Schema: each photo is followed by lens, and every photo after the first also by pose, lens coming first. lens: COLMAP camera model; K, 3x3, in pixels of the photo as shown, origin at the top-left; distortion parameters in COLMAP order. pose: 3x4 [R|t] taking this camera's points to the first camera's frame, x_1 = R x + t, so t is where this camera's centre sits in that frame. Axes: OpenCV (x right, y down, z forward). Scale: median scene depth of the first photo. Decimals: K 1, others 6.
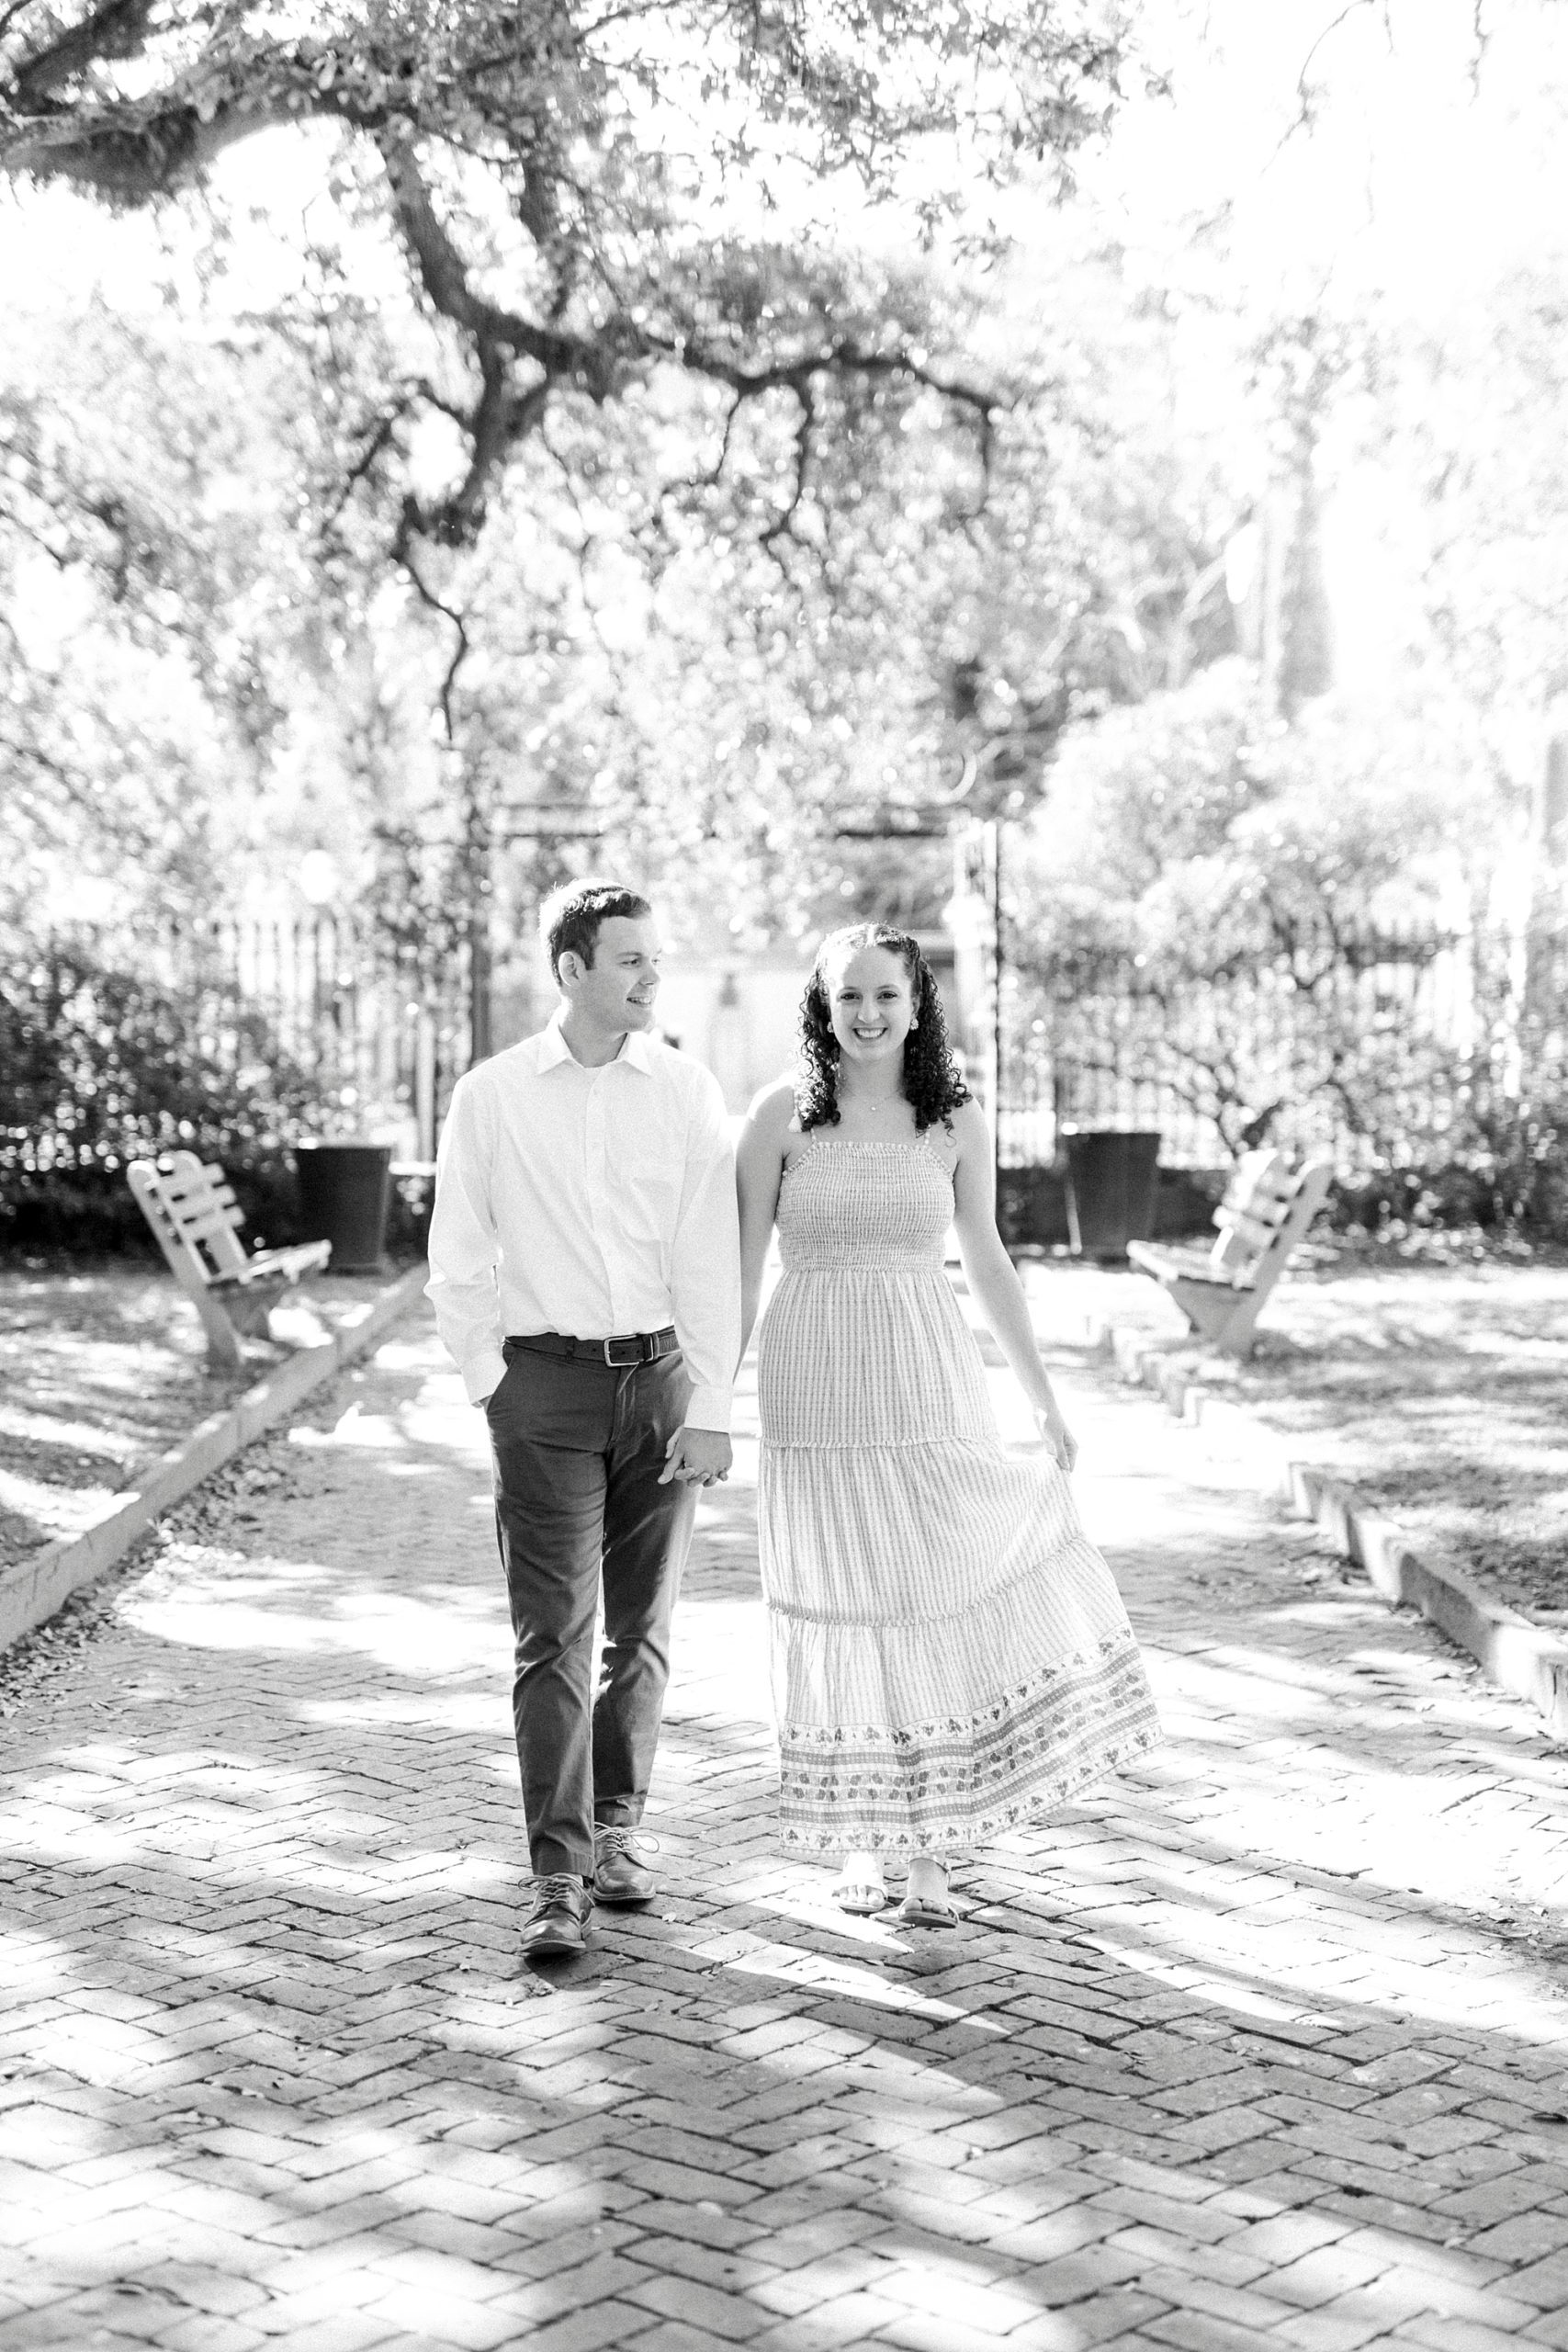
lens RADIAL K [[3492.3, 0, 784.0], [0, 3492.3, 1176.0], [0, 0, 1]] dist [0.045173, 0.204352]
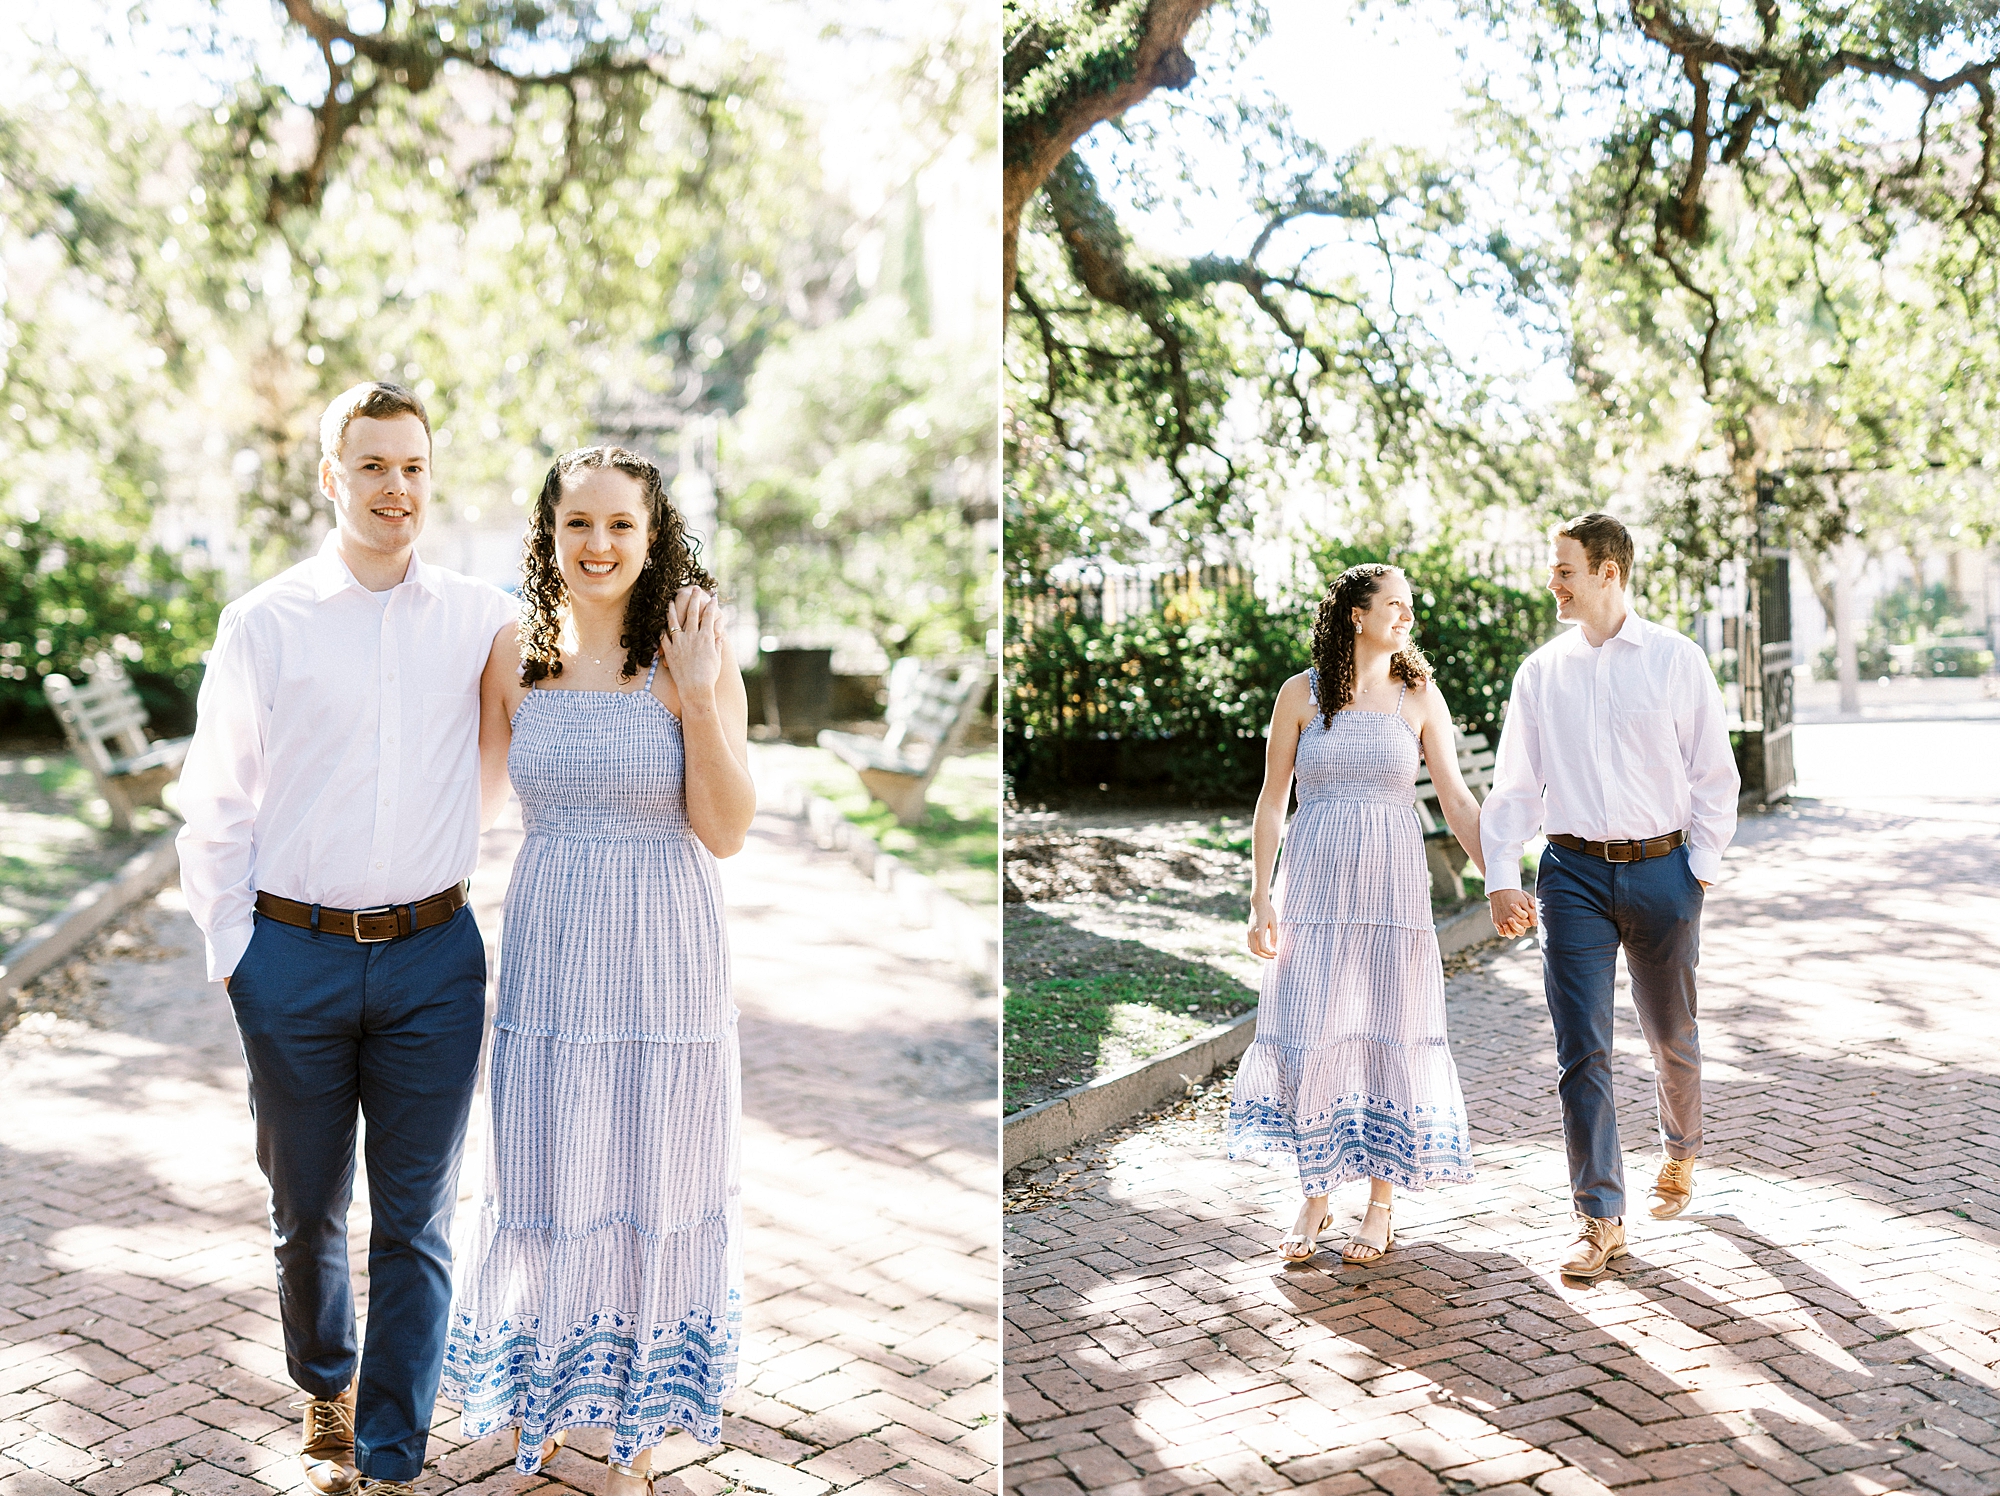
lens RADIAL K [[3871.6, 0, 1000.0], [0, 3871.6, 748.0], [0, 0, 1]] dist [-0.042523, -0.160683]
pose [[0.993626, -0.007748, 0.112463, 0.000432], [0.006858, 0.999942, 0.008298, 0.014880], [-0.112521, -0.007474, 0.993621, -0.504683]]
